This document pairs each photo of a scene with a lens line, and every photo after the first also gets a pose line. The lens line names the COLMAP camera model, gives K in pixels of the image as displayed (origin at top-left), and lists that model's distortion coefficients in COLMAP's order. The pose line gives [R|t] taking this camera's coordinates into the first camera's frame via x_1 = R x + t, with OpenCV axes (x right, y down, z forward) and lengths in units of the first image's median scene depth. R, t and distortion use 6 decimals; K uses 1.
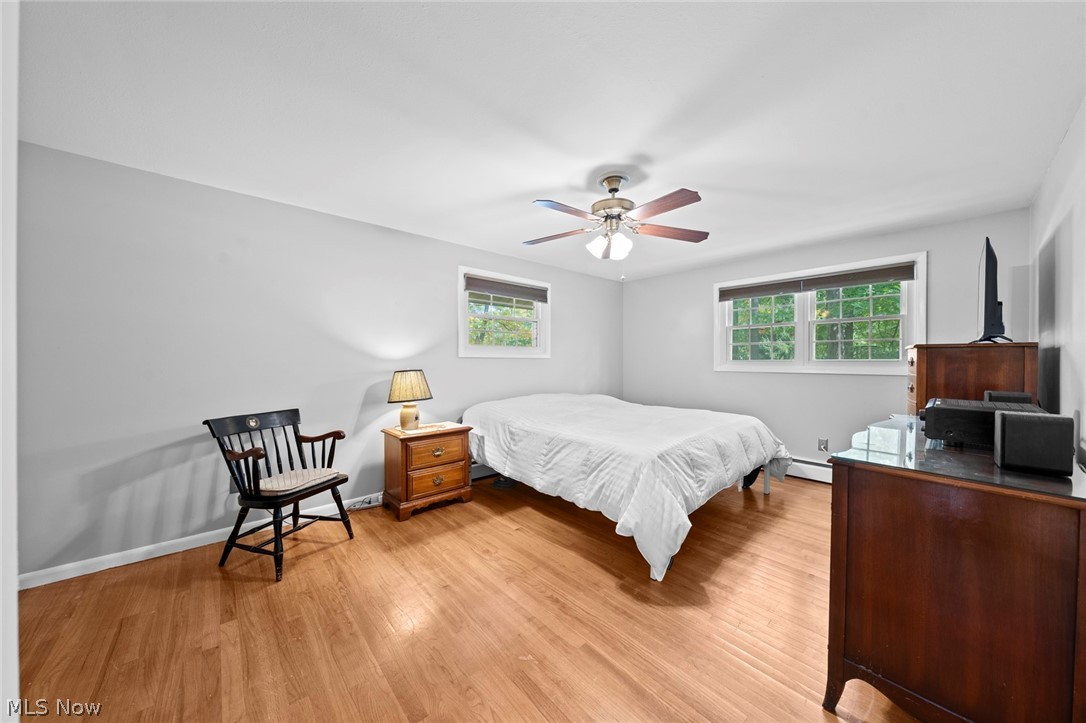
lens RADIAL K [[365.5, 0, 547.3], [0, 365.5, 360.6], [0, 0, 1]] dist [-0.000708, -0.000027]
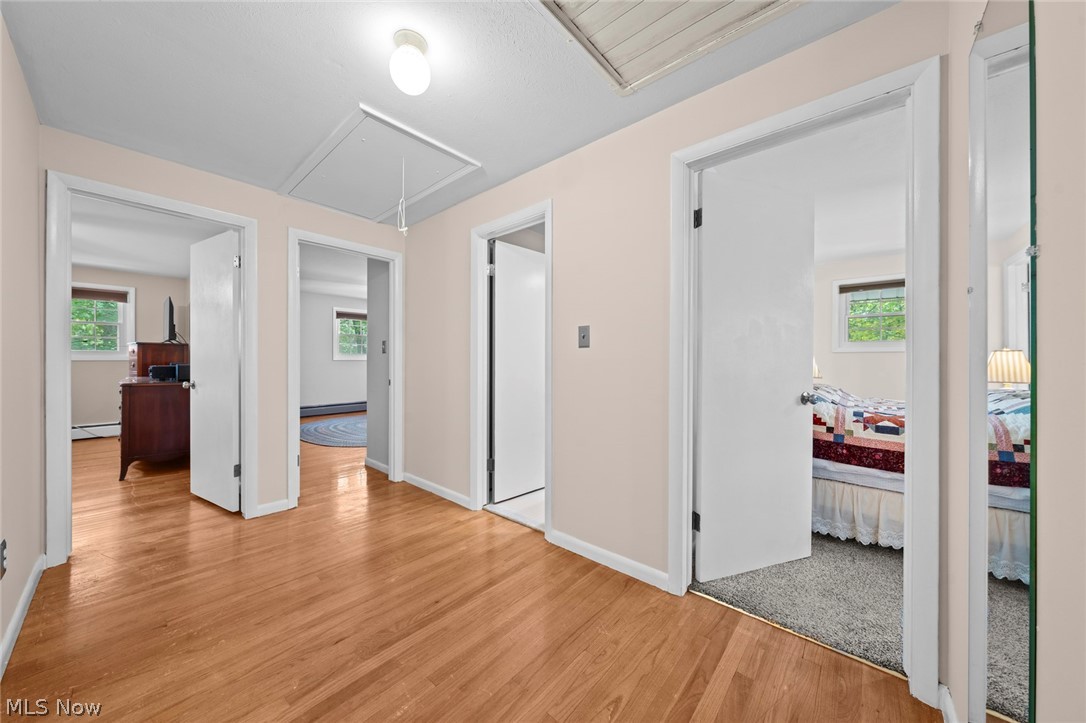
lens RADIAL K [[374.7, 0, 546.7], [0, 374.7, 358.3], [0, 0, 1]] dist [0.001246, 0.000085]
pose [[-0.108419, -0.007178, 0.994079, -1.159096], [0.009622, 0.999920, 0.008269, 0.042733], [-0.994059, 0.010461, -0.108341, -0.909207]]
